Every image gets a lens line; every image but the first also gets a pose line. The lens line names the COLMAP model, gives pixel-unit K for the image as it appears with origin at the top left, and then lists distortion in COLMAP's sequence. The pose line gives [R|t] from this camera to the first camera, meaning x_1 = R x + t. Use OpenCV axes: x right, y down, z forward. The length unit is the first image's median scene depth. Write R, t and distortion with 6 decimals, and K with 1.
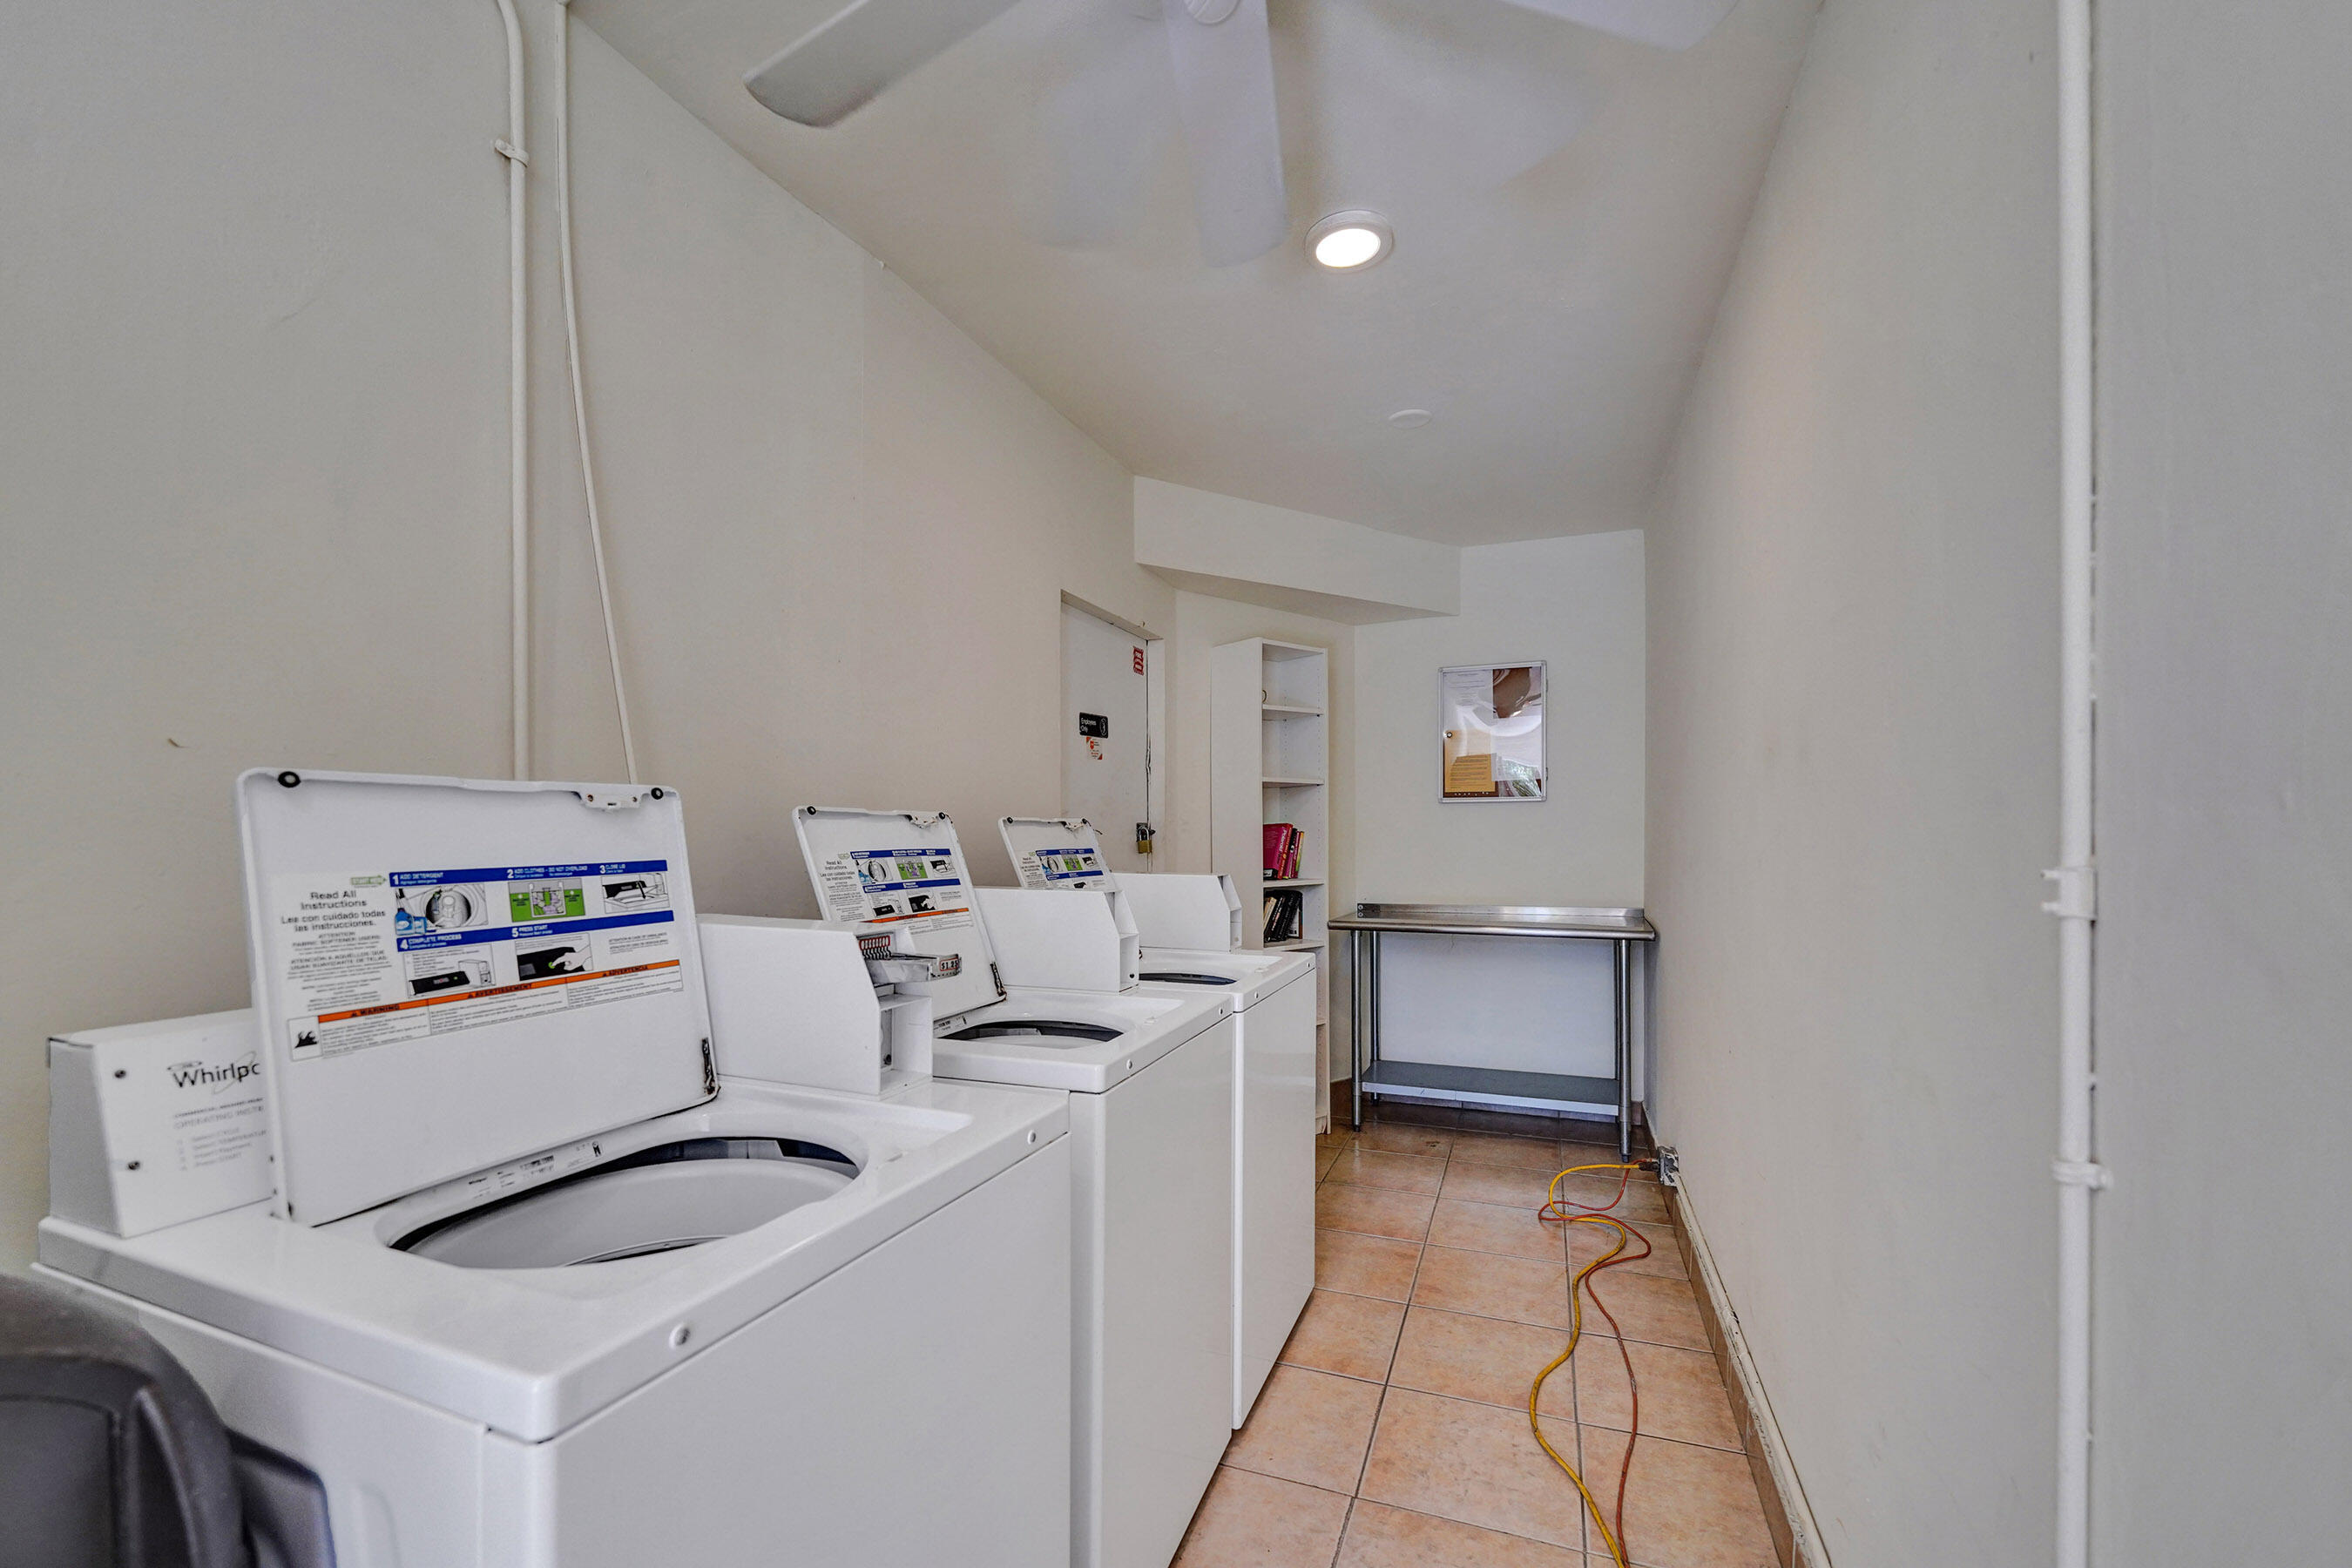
lens RADIAL K [[934.2, 0, 1177.1], [0, 934.2, 826.0], [0, 0, 1]] dist [-0.000404, 0.000015]
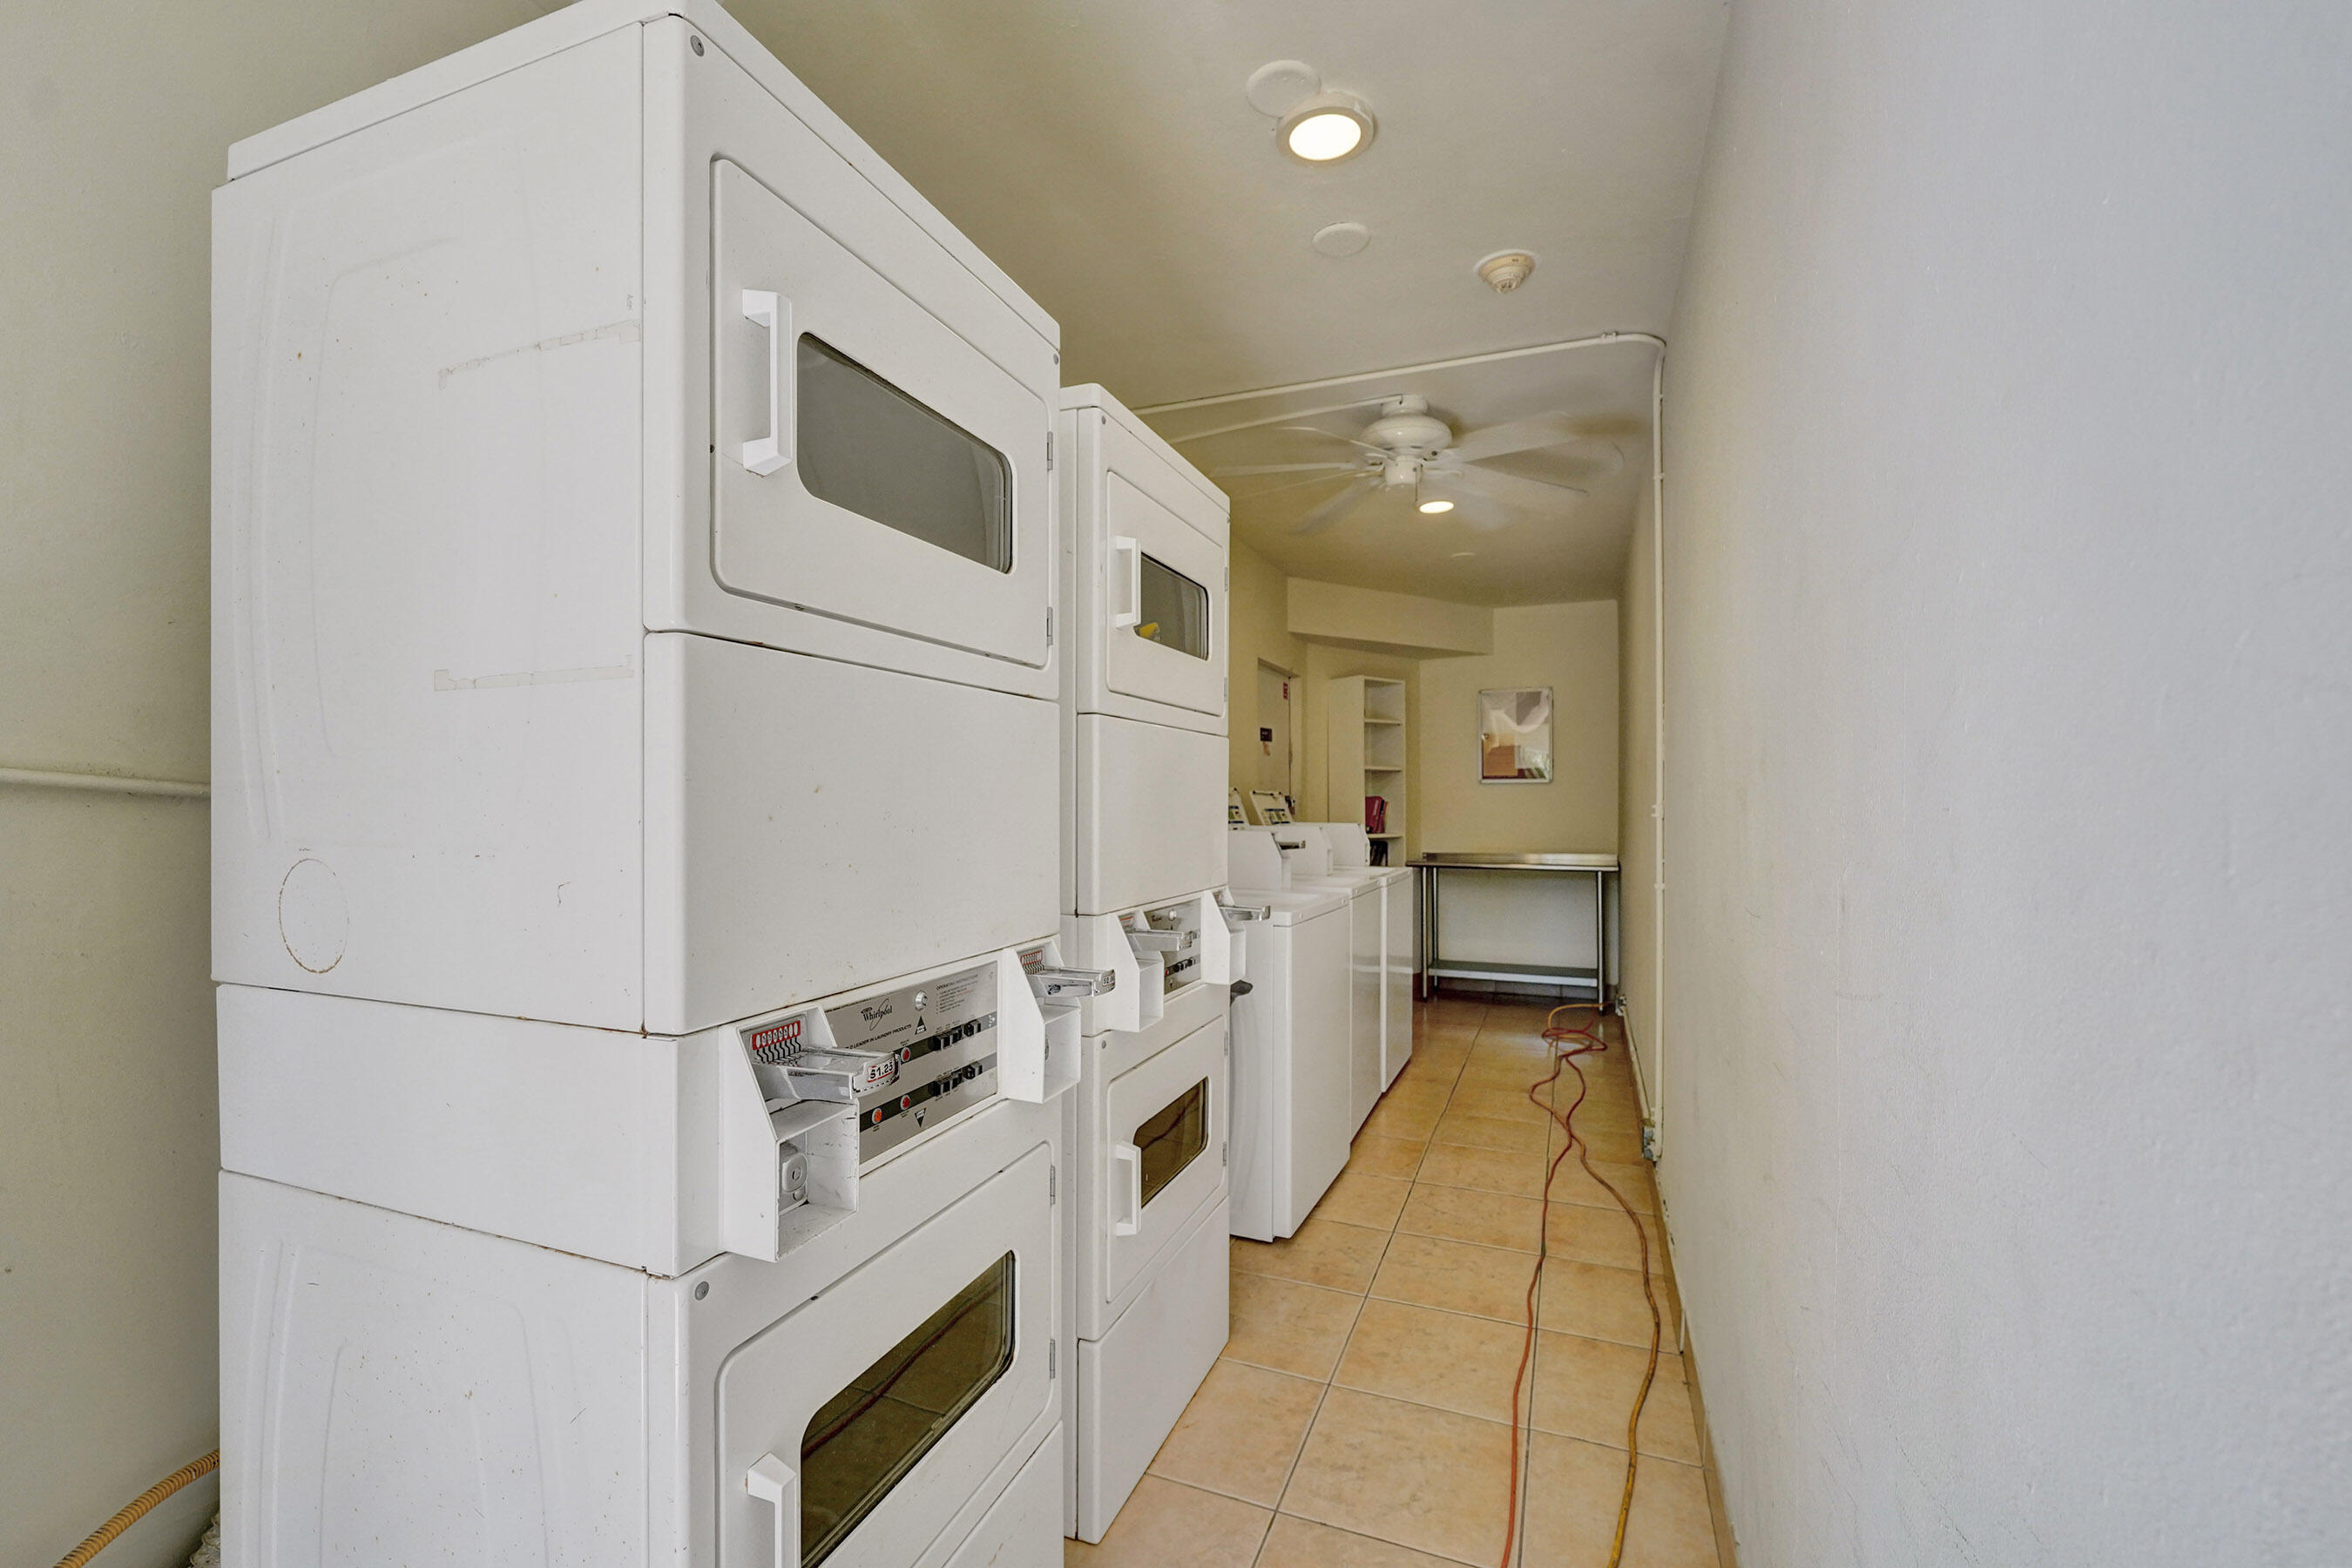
lens RADIAL K [[981.5, 0, 1179.3], [0, 981.5, 785.8], [0, 0, 1]] dist [0.000263, -0.000016]
pose [[0.999851, 0.004921, -0.016543, -0.182710], [-0.005231, 0.999810, -0.018770, 0.011224], [0.016448, 0.018854, 0.999687, -0.605982]]
